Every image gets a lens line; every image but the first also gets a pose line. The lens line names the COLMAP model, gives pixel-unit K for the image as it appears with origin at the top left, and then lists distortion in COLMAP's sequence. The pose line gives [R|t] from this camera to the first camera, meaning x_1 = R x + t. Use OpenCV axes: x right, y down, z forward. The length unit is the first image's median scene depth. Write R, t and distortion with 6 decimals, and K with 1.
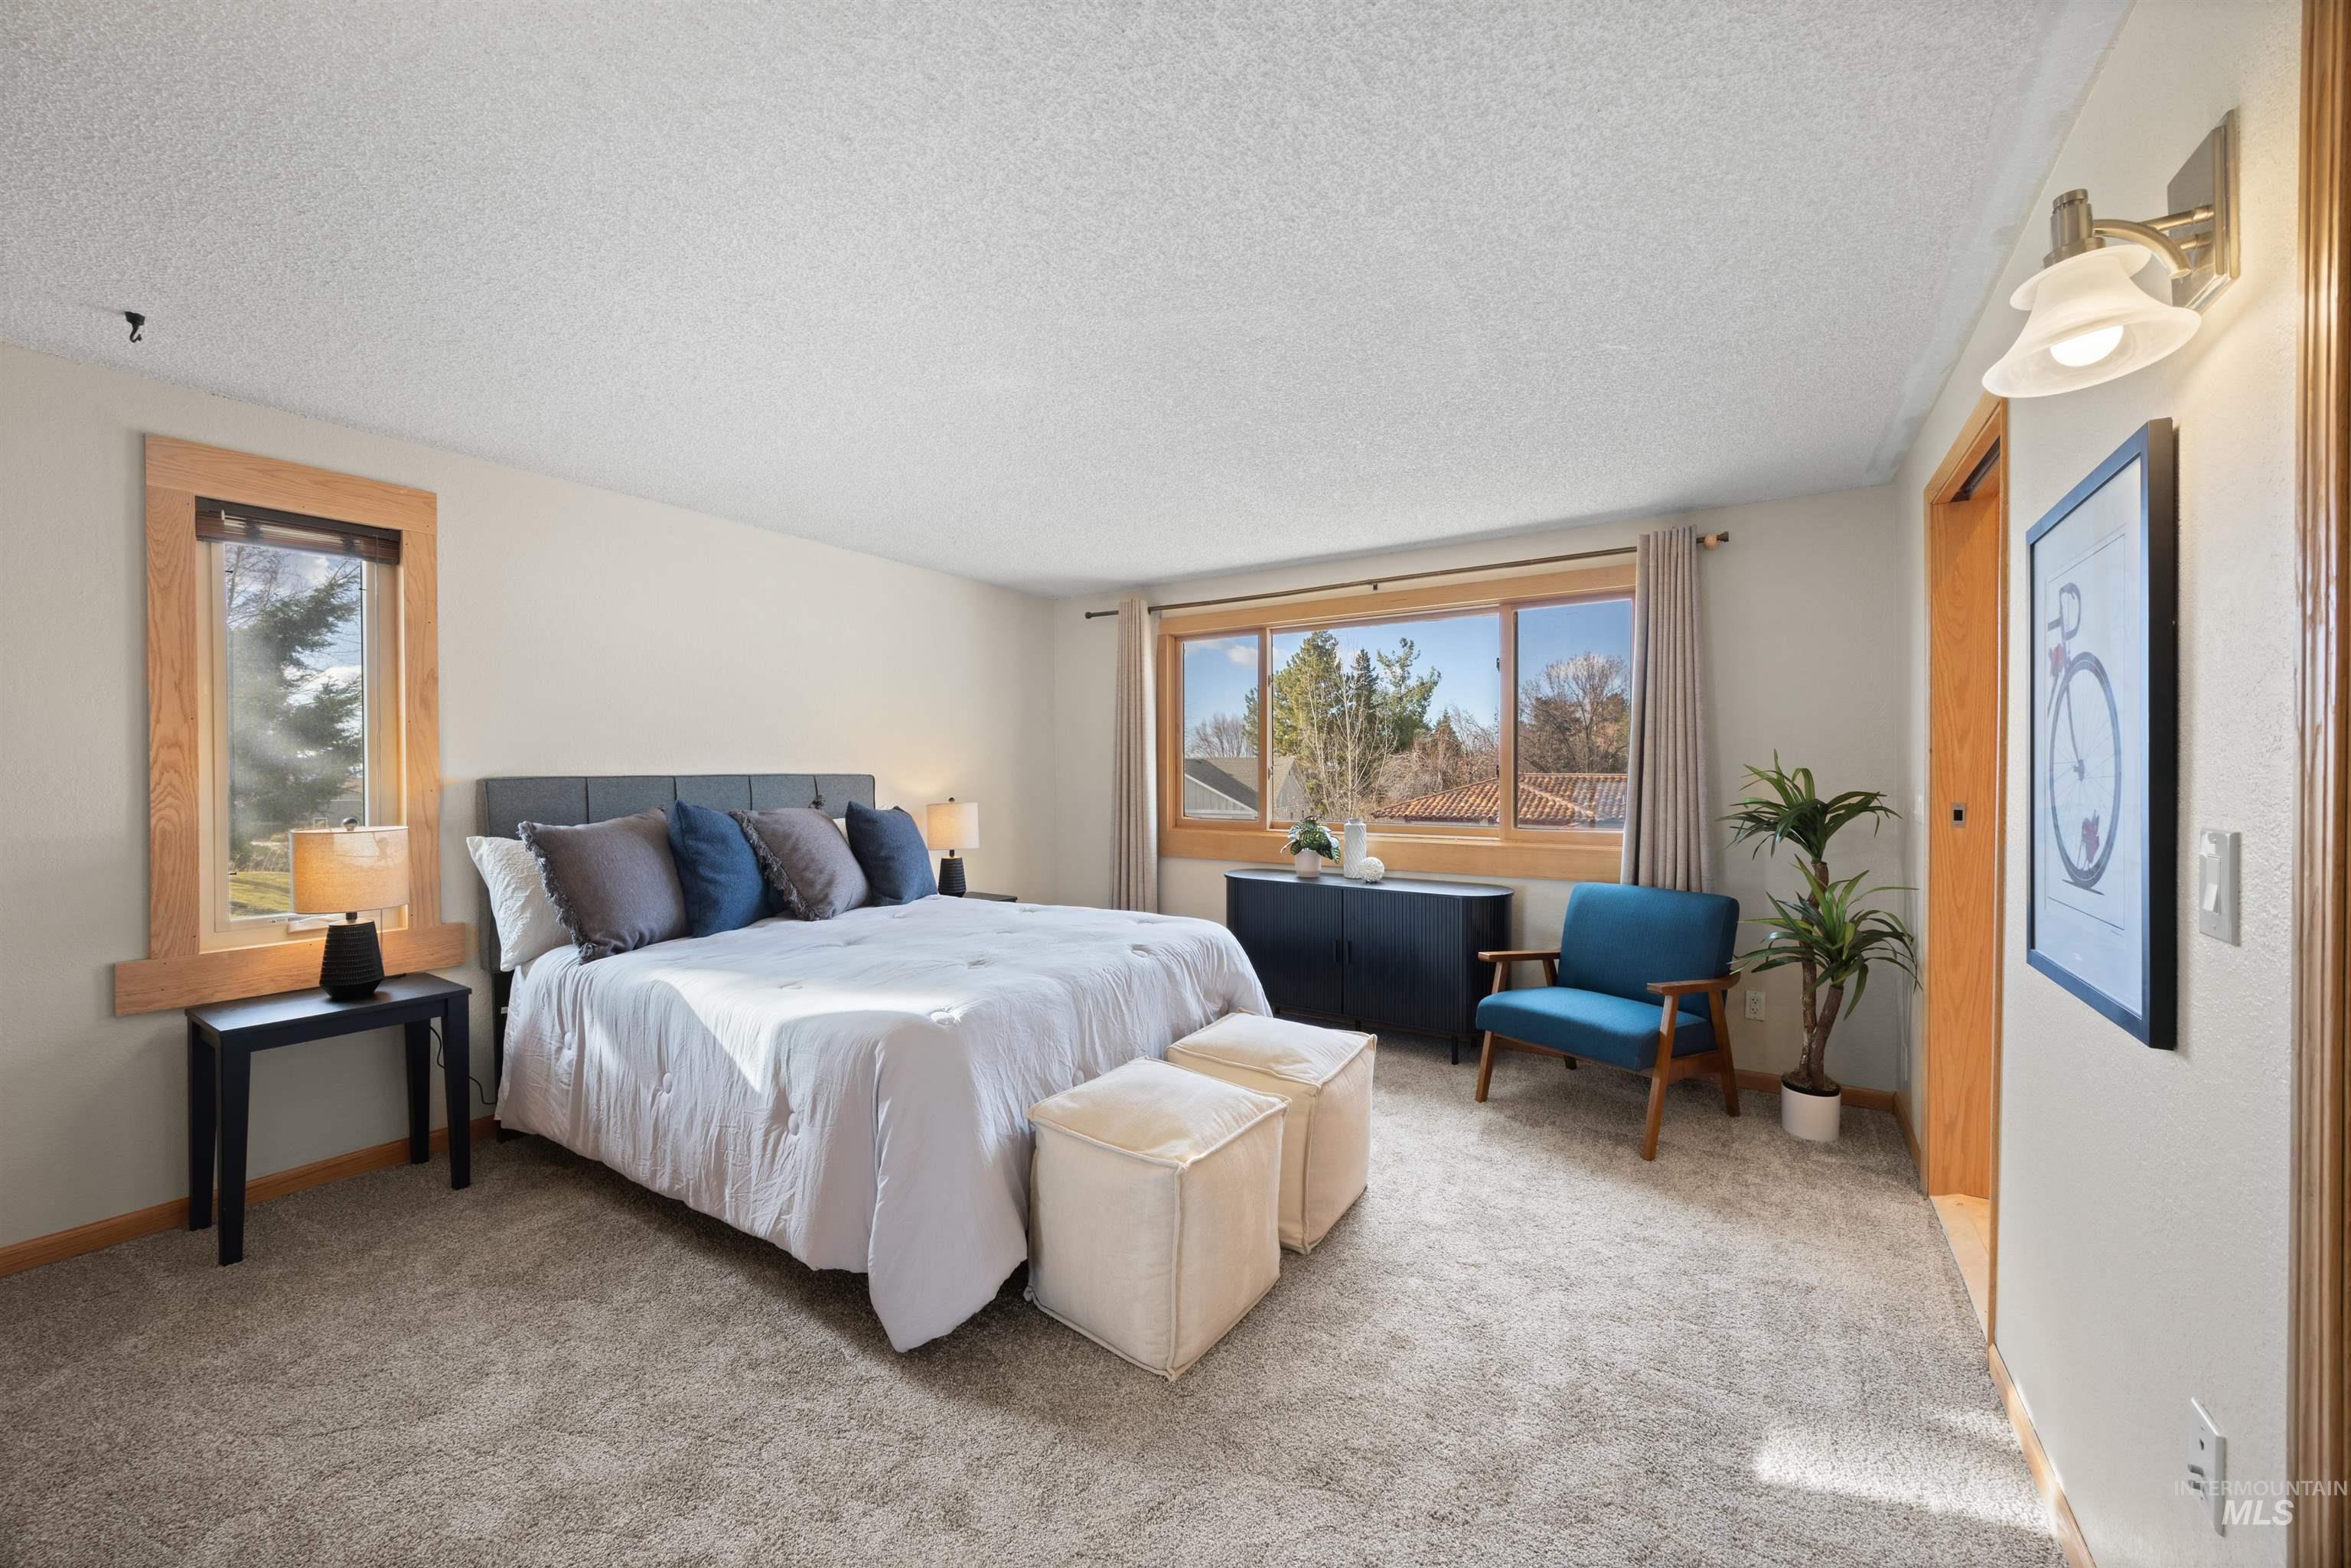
lens RADIAL K [[893.3, 0, 1153.3], [0, 893.3, 779.1], [0, 0, 1]] dist [-0.000430, -0.000134]
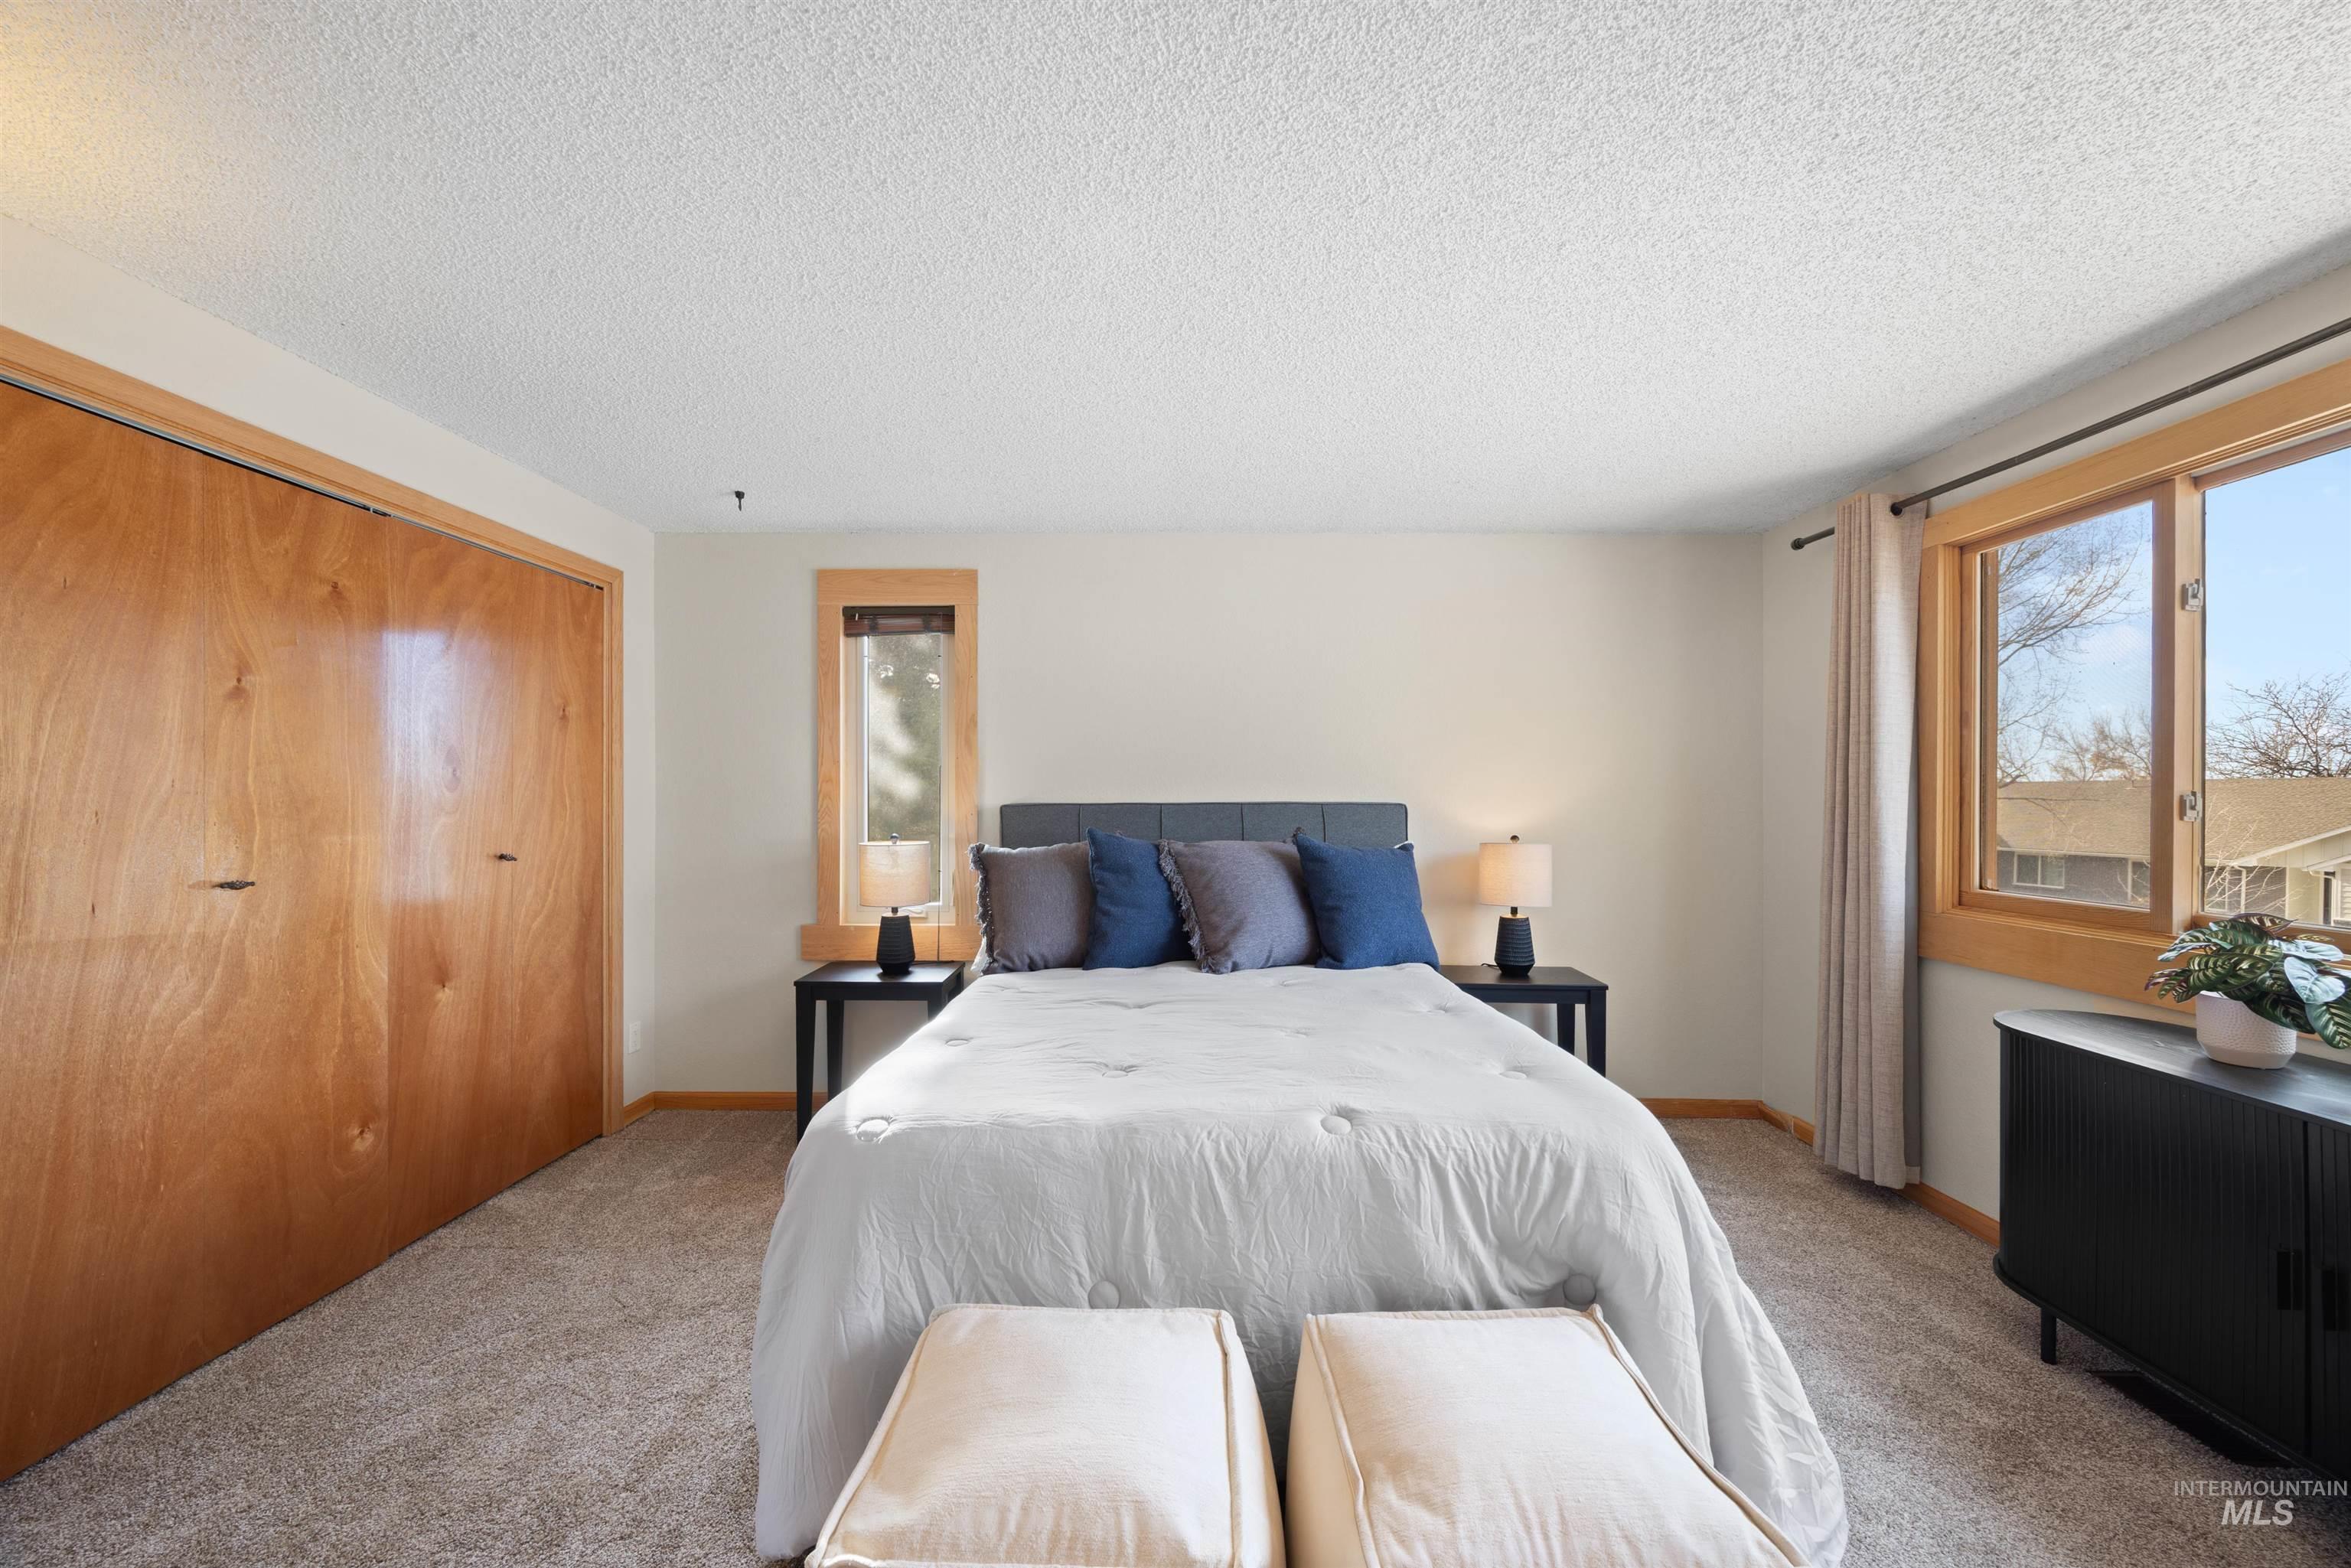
lens RADIAL K [[897.8, 0, 1174.3], [0, 897.8, 798.3], [0, 0, 1]] dist [-0.000130, -0.000122]
pose [[0.552838, -0.001211, -0.833288, 0.352950], [-0.009902, 0.999919, -0.008022, -0.001640], [0.833230, 0.012686, 0.552781, 0.536863]]
